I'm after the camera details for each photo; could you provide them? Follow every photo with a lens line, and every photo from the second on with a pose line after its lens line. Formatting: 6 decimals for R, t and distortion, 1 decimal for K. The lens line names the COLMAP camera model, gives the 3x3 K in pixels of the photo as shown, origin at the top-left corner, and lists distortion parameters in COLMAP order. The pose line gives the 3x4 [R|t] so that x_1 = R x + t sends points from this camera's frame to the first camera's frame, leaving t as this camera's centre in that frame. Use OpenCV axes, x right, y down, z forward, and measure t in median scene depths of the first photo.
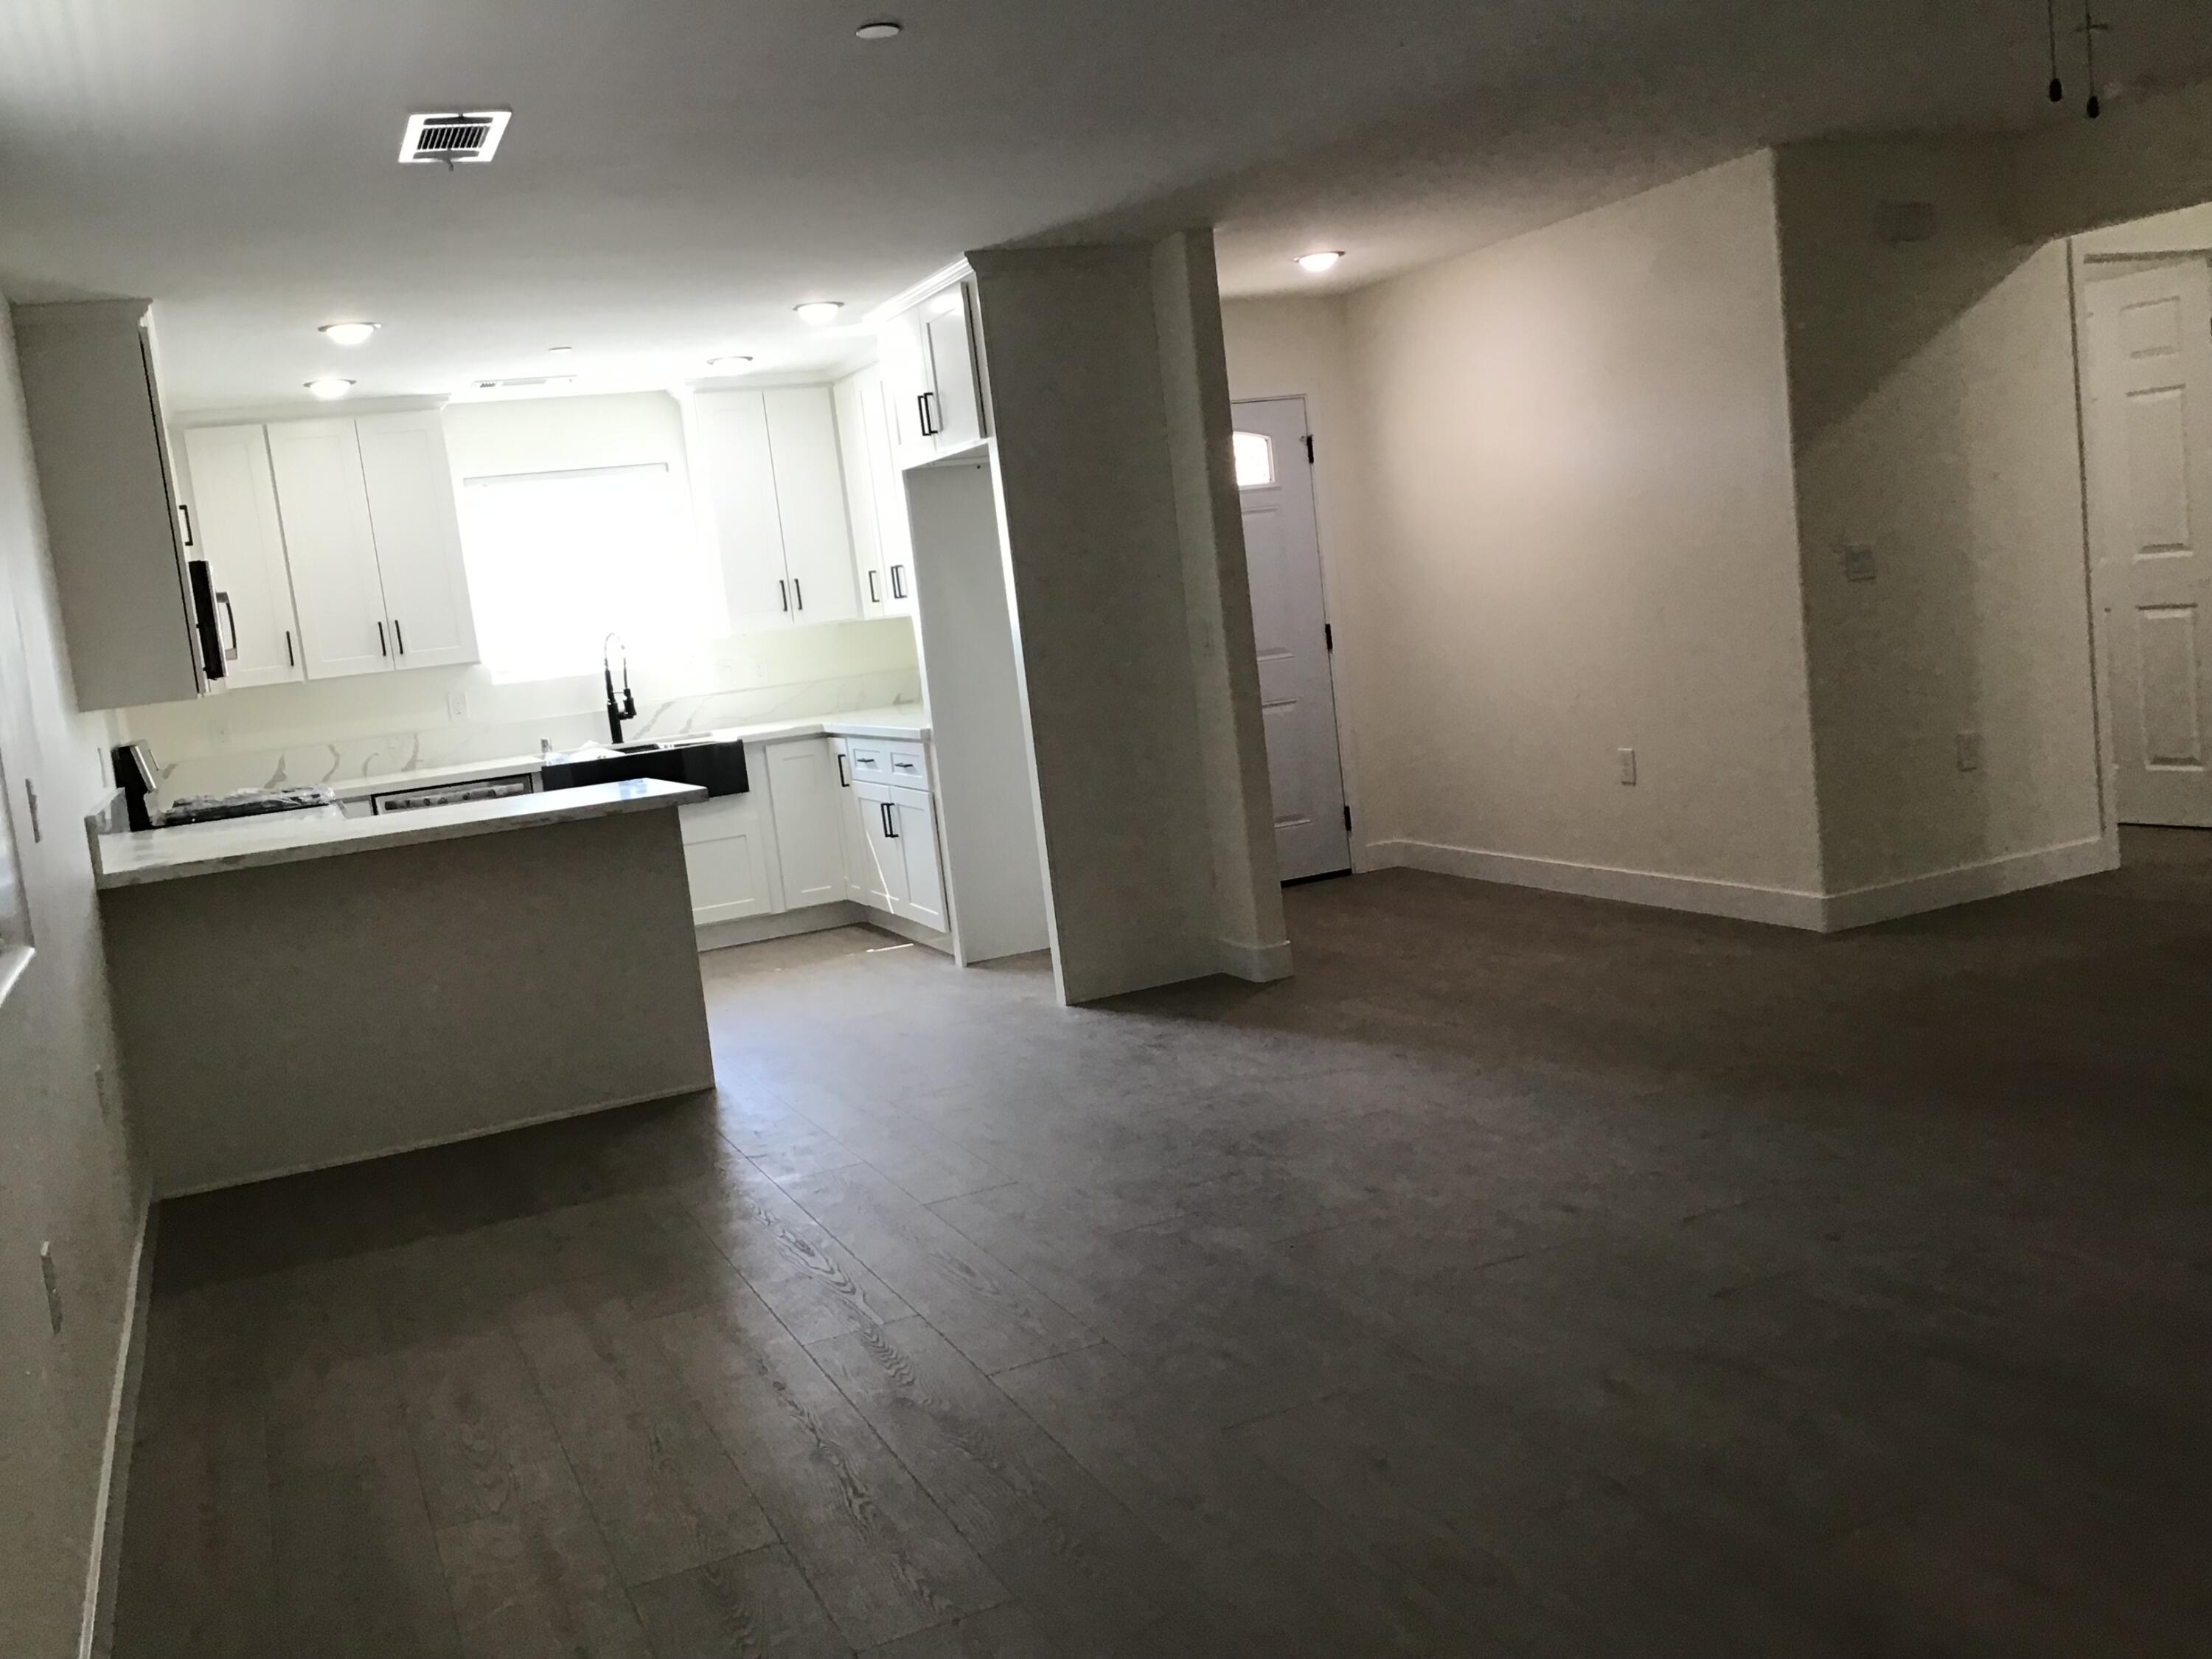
lens RADIAL K [[1985.7, 0, 1084.9], [0, 1985.7, 836.1], [0, 0, 1]] dist [0.090394, -0.188167]
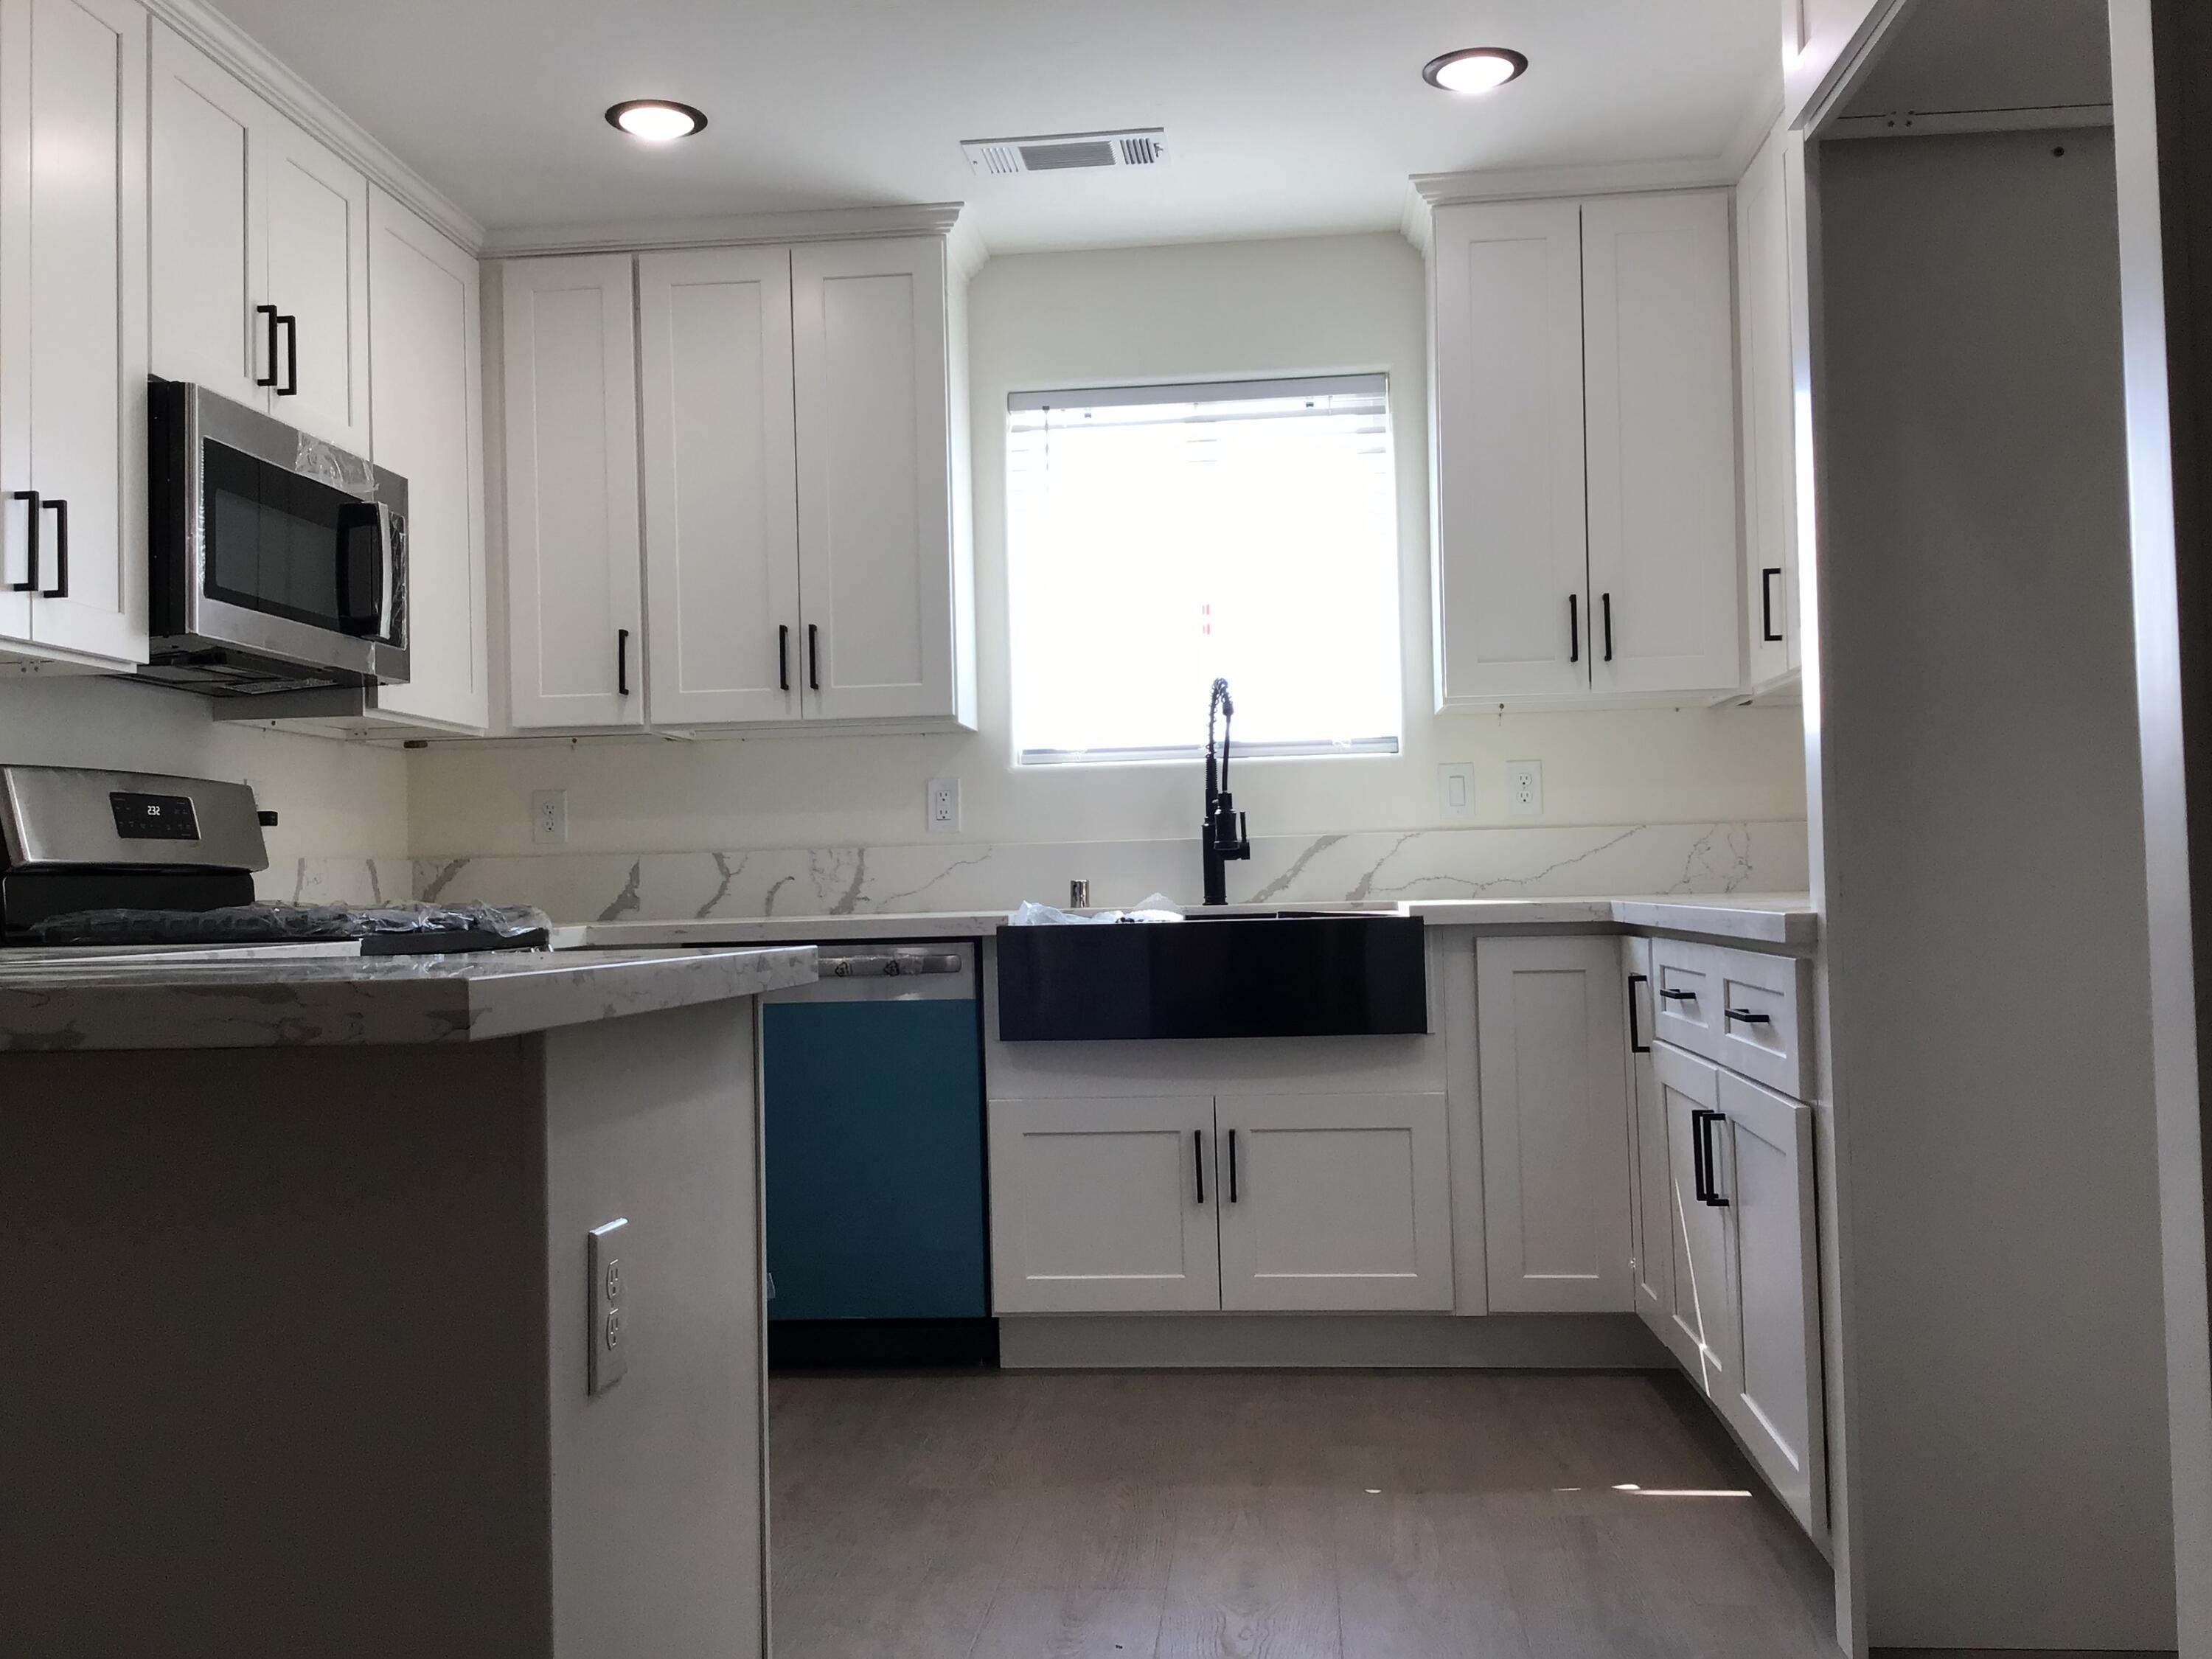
lens RADIAL K [[1985.7, 0, 1102.6], [0, 1985.7, 827.3], [0, 0, 1]] dist [0.090394, -0.188167]
pose [[0.873826, 0.080181, -0.479583, -0.020155], [-0.135766, 0.987316, -0.082306, -0.021455], [0.466901, 0.137032, 0.873628, 0.566747]]
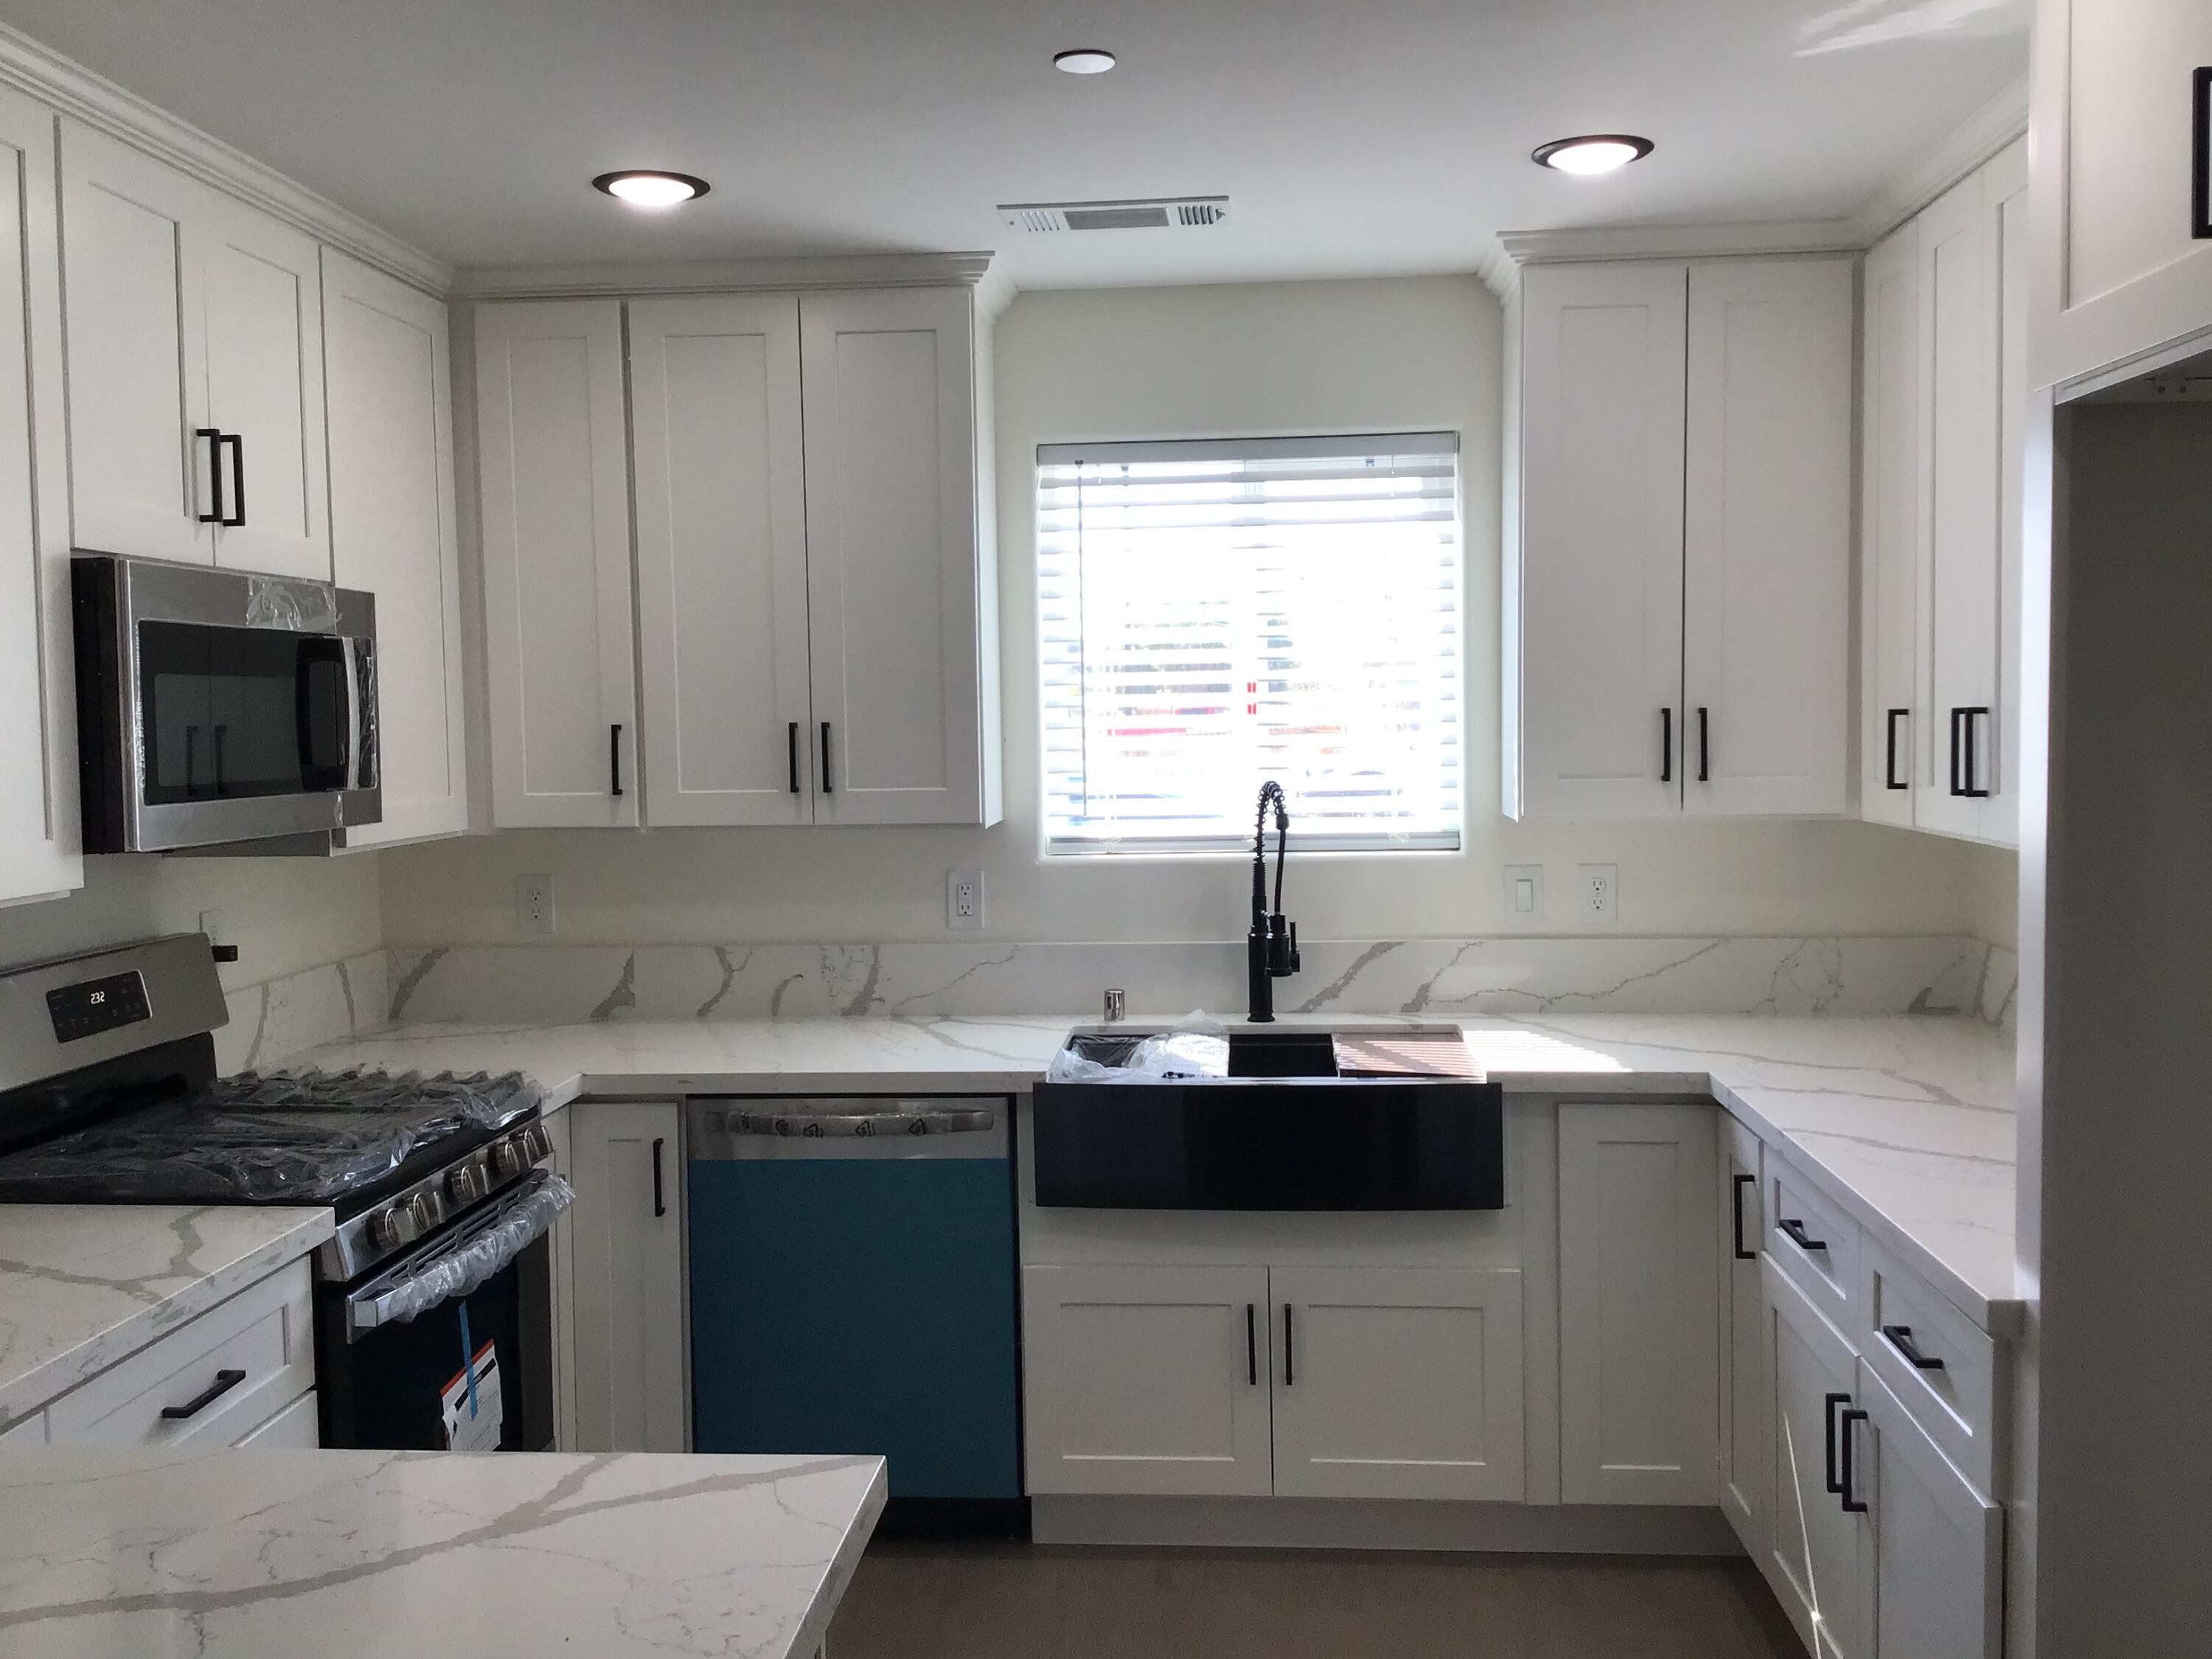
lens RADIAL K [[1985.7, 0, 1103.0], [0, 1985.7, 827.8], [0, 0, 1]] dist [0.090394, -0.188167]
pose [[0.880320, 0.127710, -0.456866, -0.062537], [-0.142626, 0.989775, 0.001856, -0.090239], [0.452432, 0.063527, 0.889533, 0.589916]]
